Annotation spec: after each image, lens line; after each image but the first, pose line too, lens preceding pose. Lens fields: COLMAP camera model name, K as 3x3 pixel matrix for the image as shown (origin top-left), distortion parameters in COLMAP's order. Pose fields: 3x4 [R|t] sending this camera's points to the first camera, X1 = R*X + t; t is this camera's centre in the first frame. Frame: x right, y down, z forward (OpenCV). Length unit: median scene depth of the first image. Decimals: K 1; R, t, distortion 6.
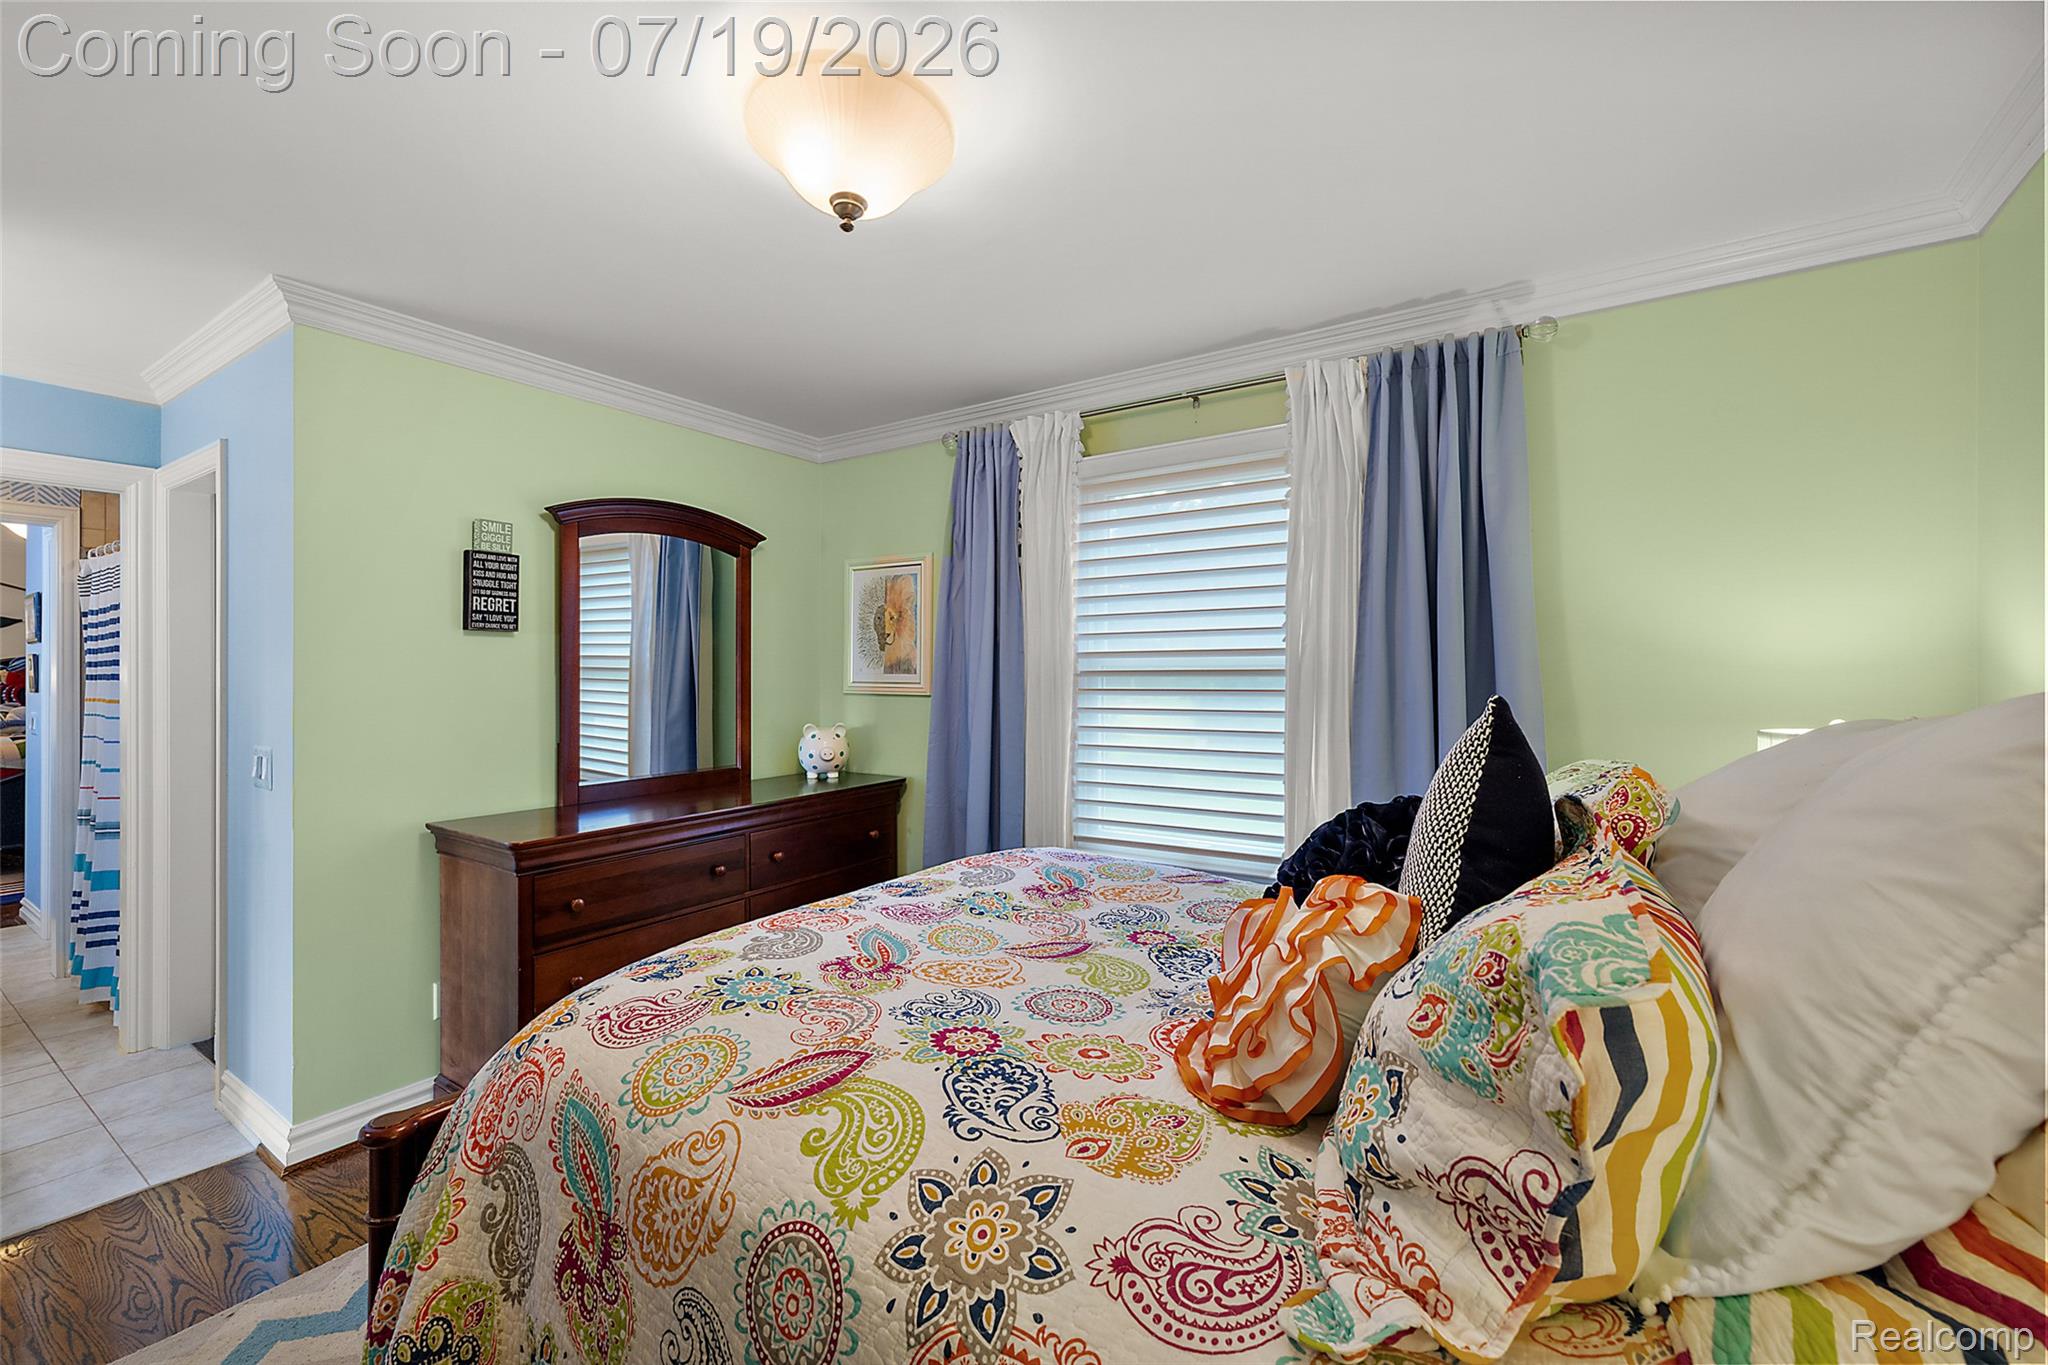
lens RADIAL K [[871.1, 0, 1015.1], [0, 871.1, 688.5], [0, 0, 1]] dist [-0.000583, 0.000245]
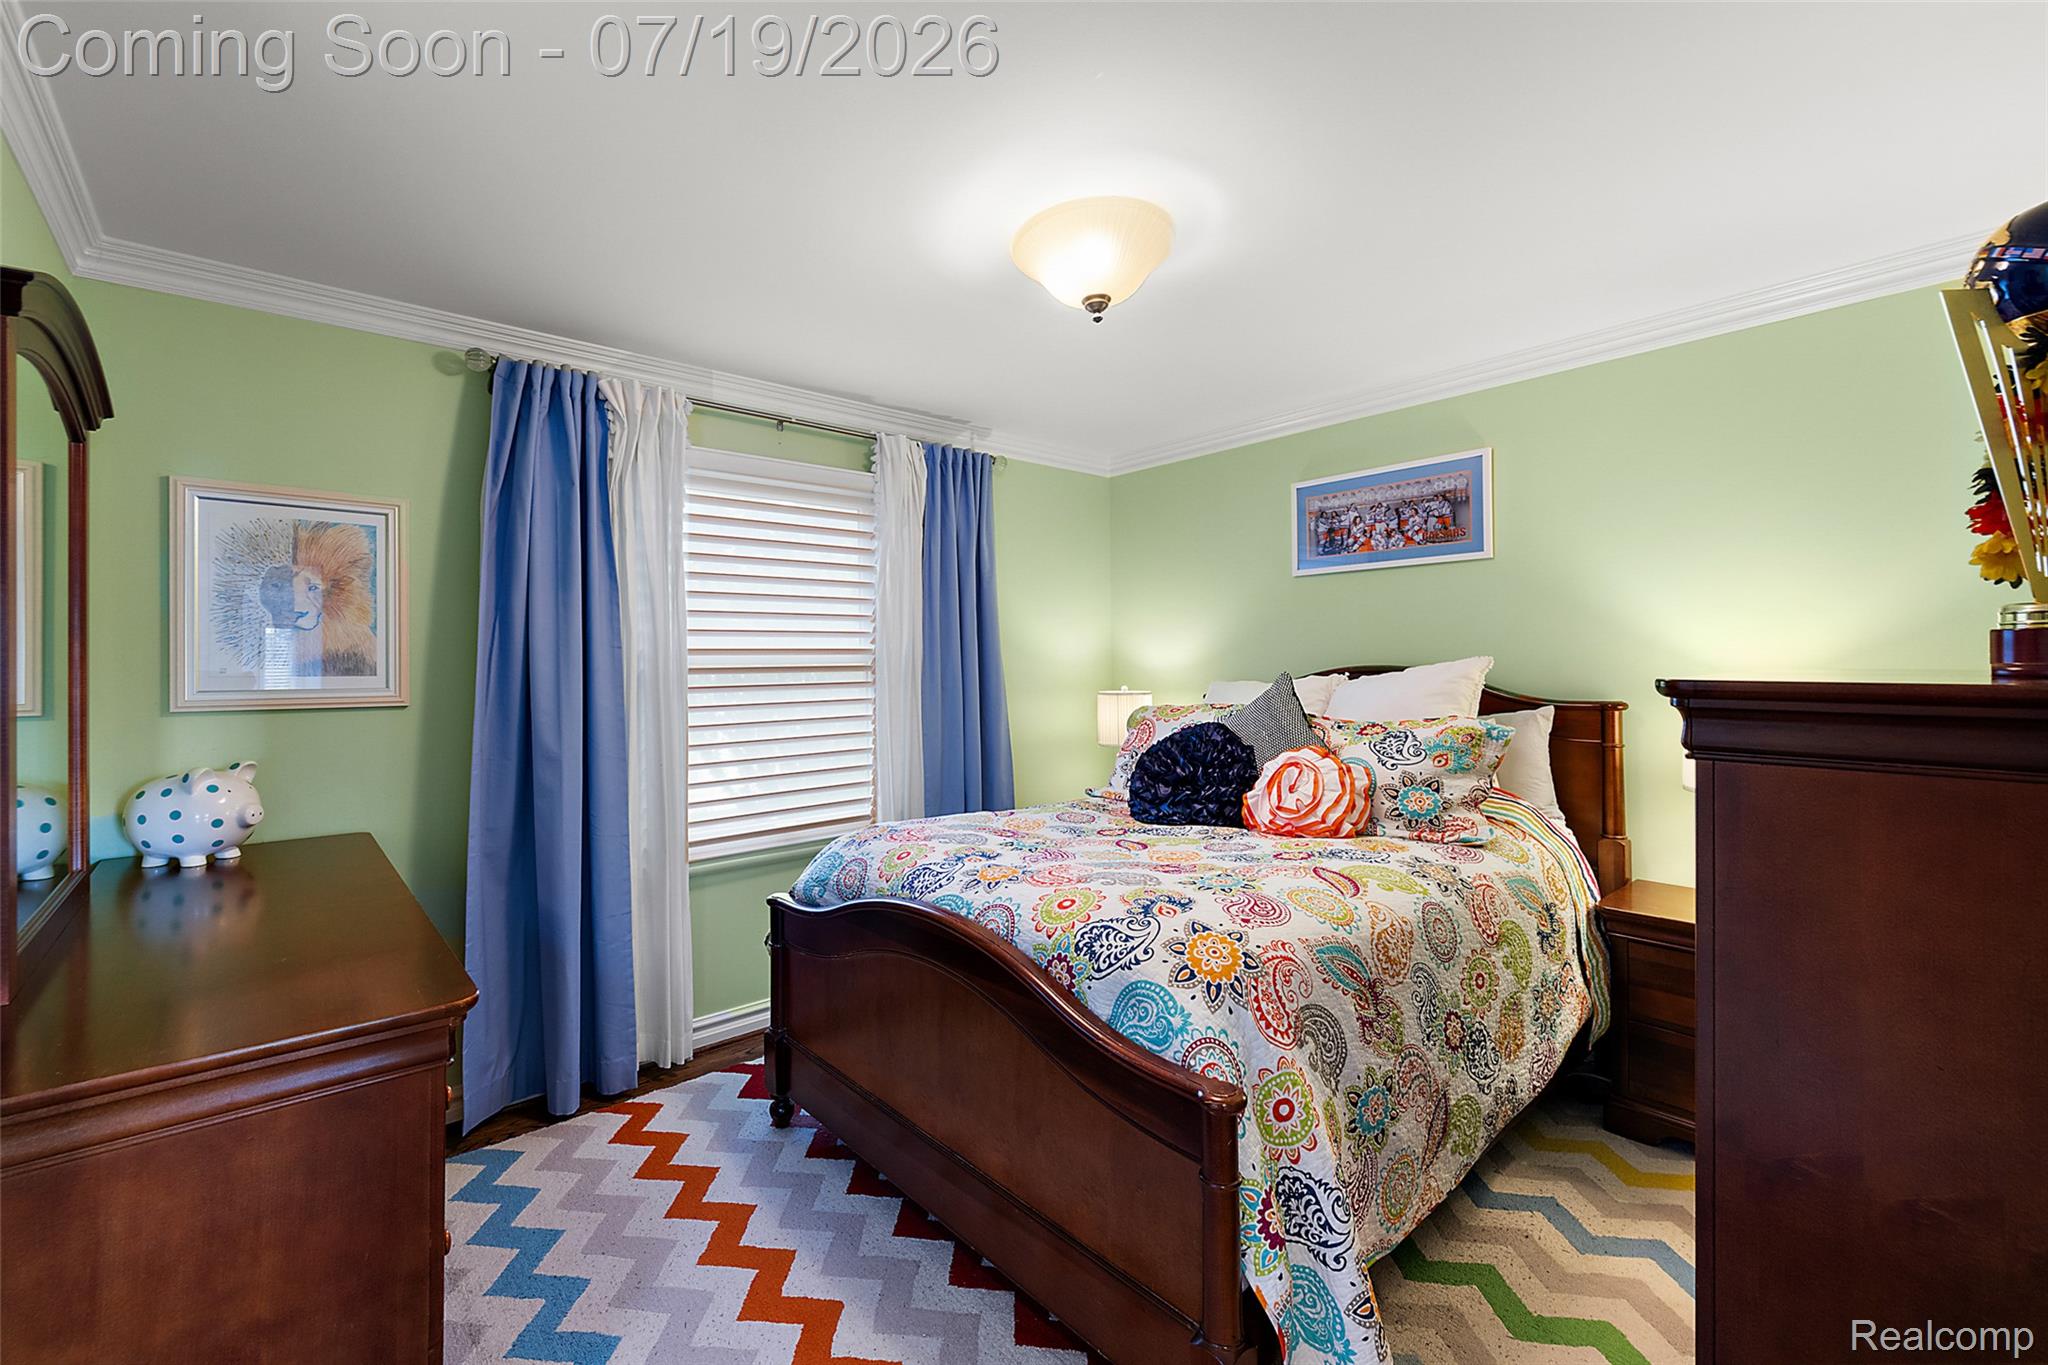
lens RADIAL K [[875.2, 0, 1020.6], [0, 875.2, 666.8], [0, 0, 1]] dist [0.000410, 0.000066]
pose [[0.245986, -0.013064, 0.969185, -0.984388], [0.026459, 0.999627, 0.006758, -0.021729], [-0.968912, 0.023981, 0.246240, 0.519314]]
